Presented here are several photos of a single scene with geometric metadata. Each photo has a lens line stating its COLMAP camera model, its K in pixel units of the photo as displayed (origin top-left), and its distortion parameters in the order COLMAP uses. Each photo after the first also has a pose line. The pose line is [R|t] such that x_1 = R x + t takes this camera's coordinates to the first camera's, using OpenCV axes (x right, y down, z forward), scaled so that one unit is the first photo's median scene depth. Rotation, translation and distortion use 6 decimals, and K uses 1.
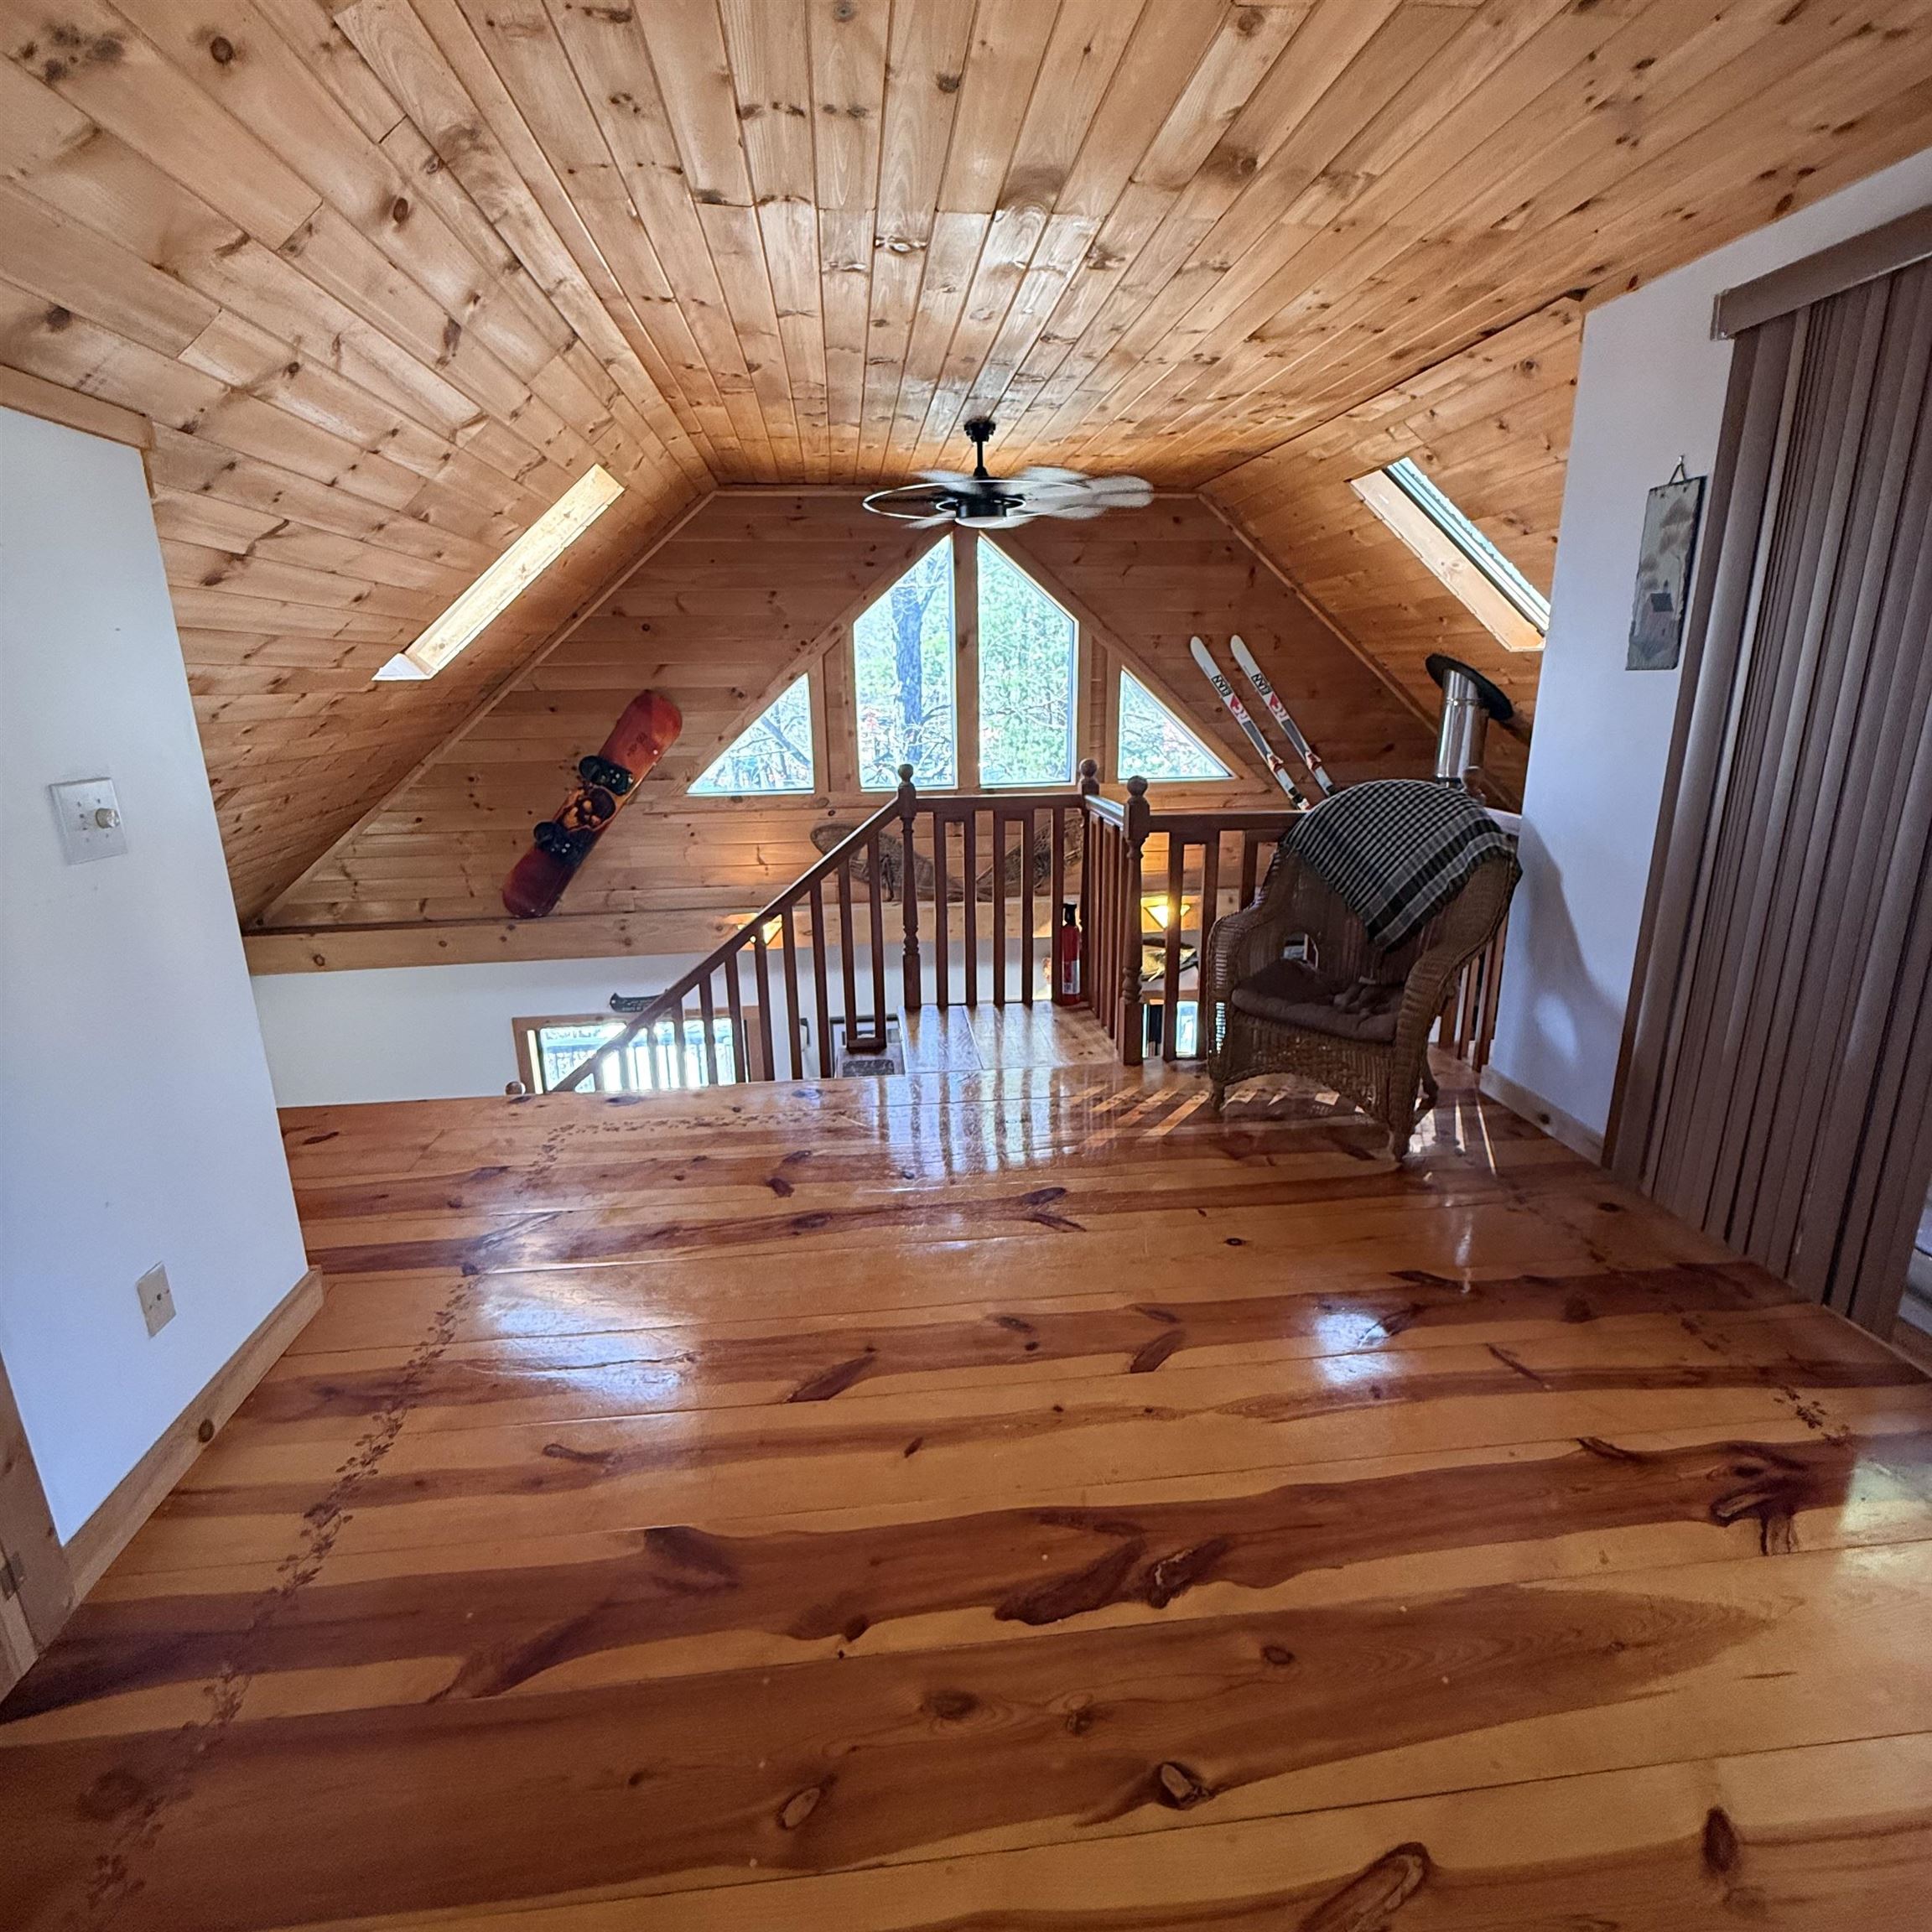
lens RADIAL K [[1030.2, 0, 964.6], [0, 1030.2, 963.4], [0, 0, 1]] dist [0.000261, 0.000150]
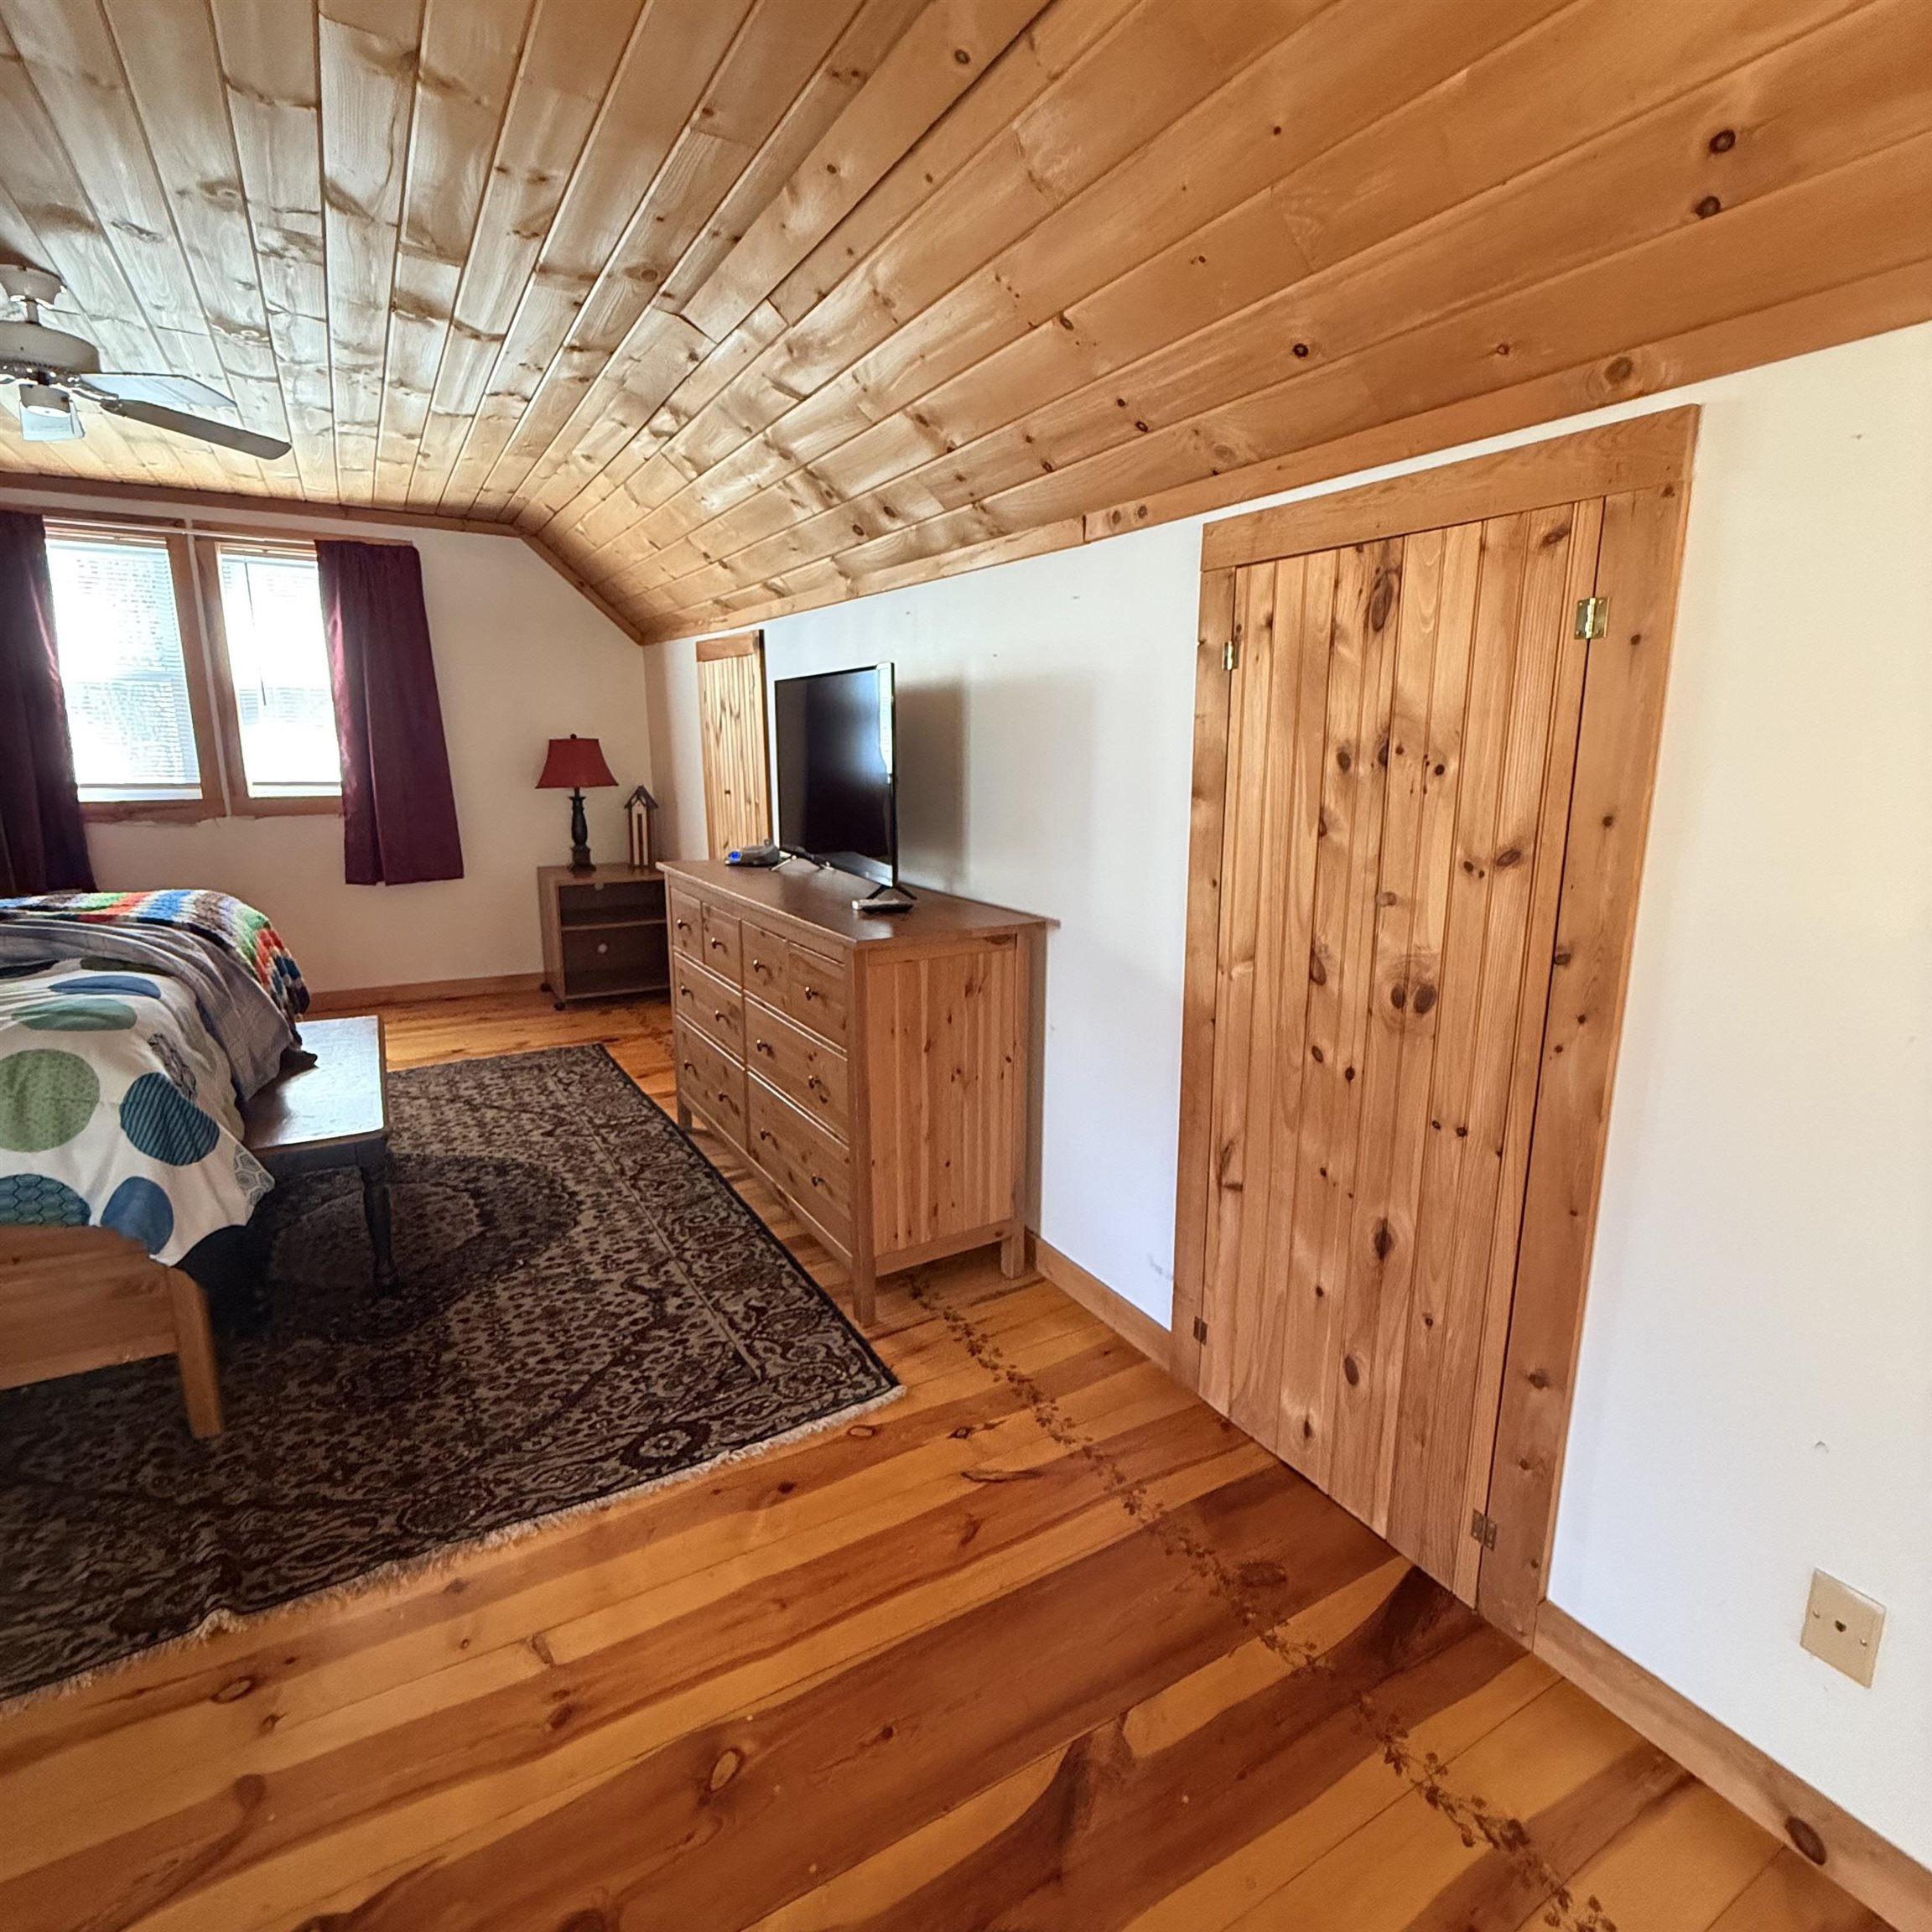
lens RADIAL K [[1030.2, 0, 964.6], [0, 1030.2, 963.4], [0, 0, 1]] dist [0.000261, 0.000150]
pose [[-0.915268, 0.092970, -0.391970, -0.040651], [-0.100145, 0.889949, 0.444929, -0.381217], [0.390198, 0.446484, -0.805231, 1.408351]]
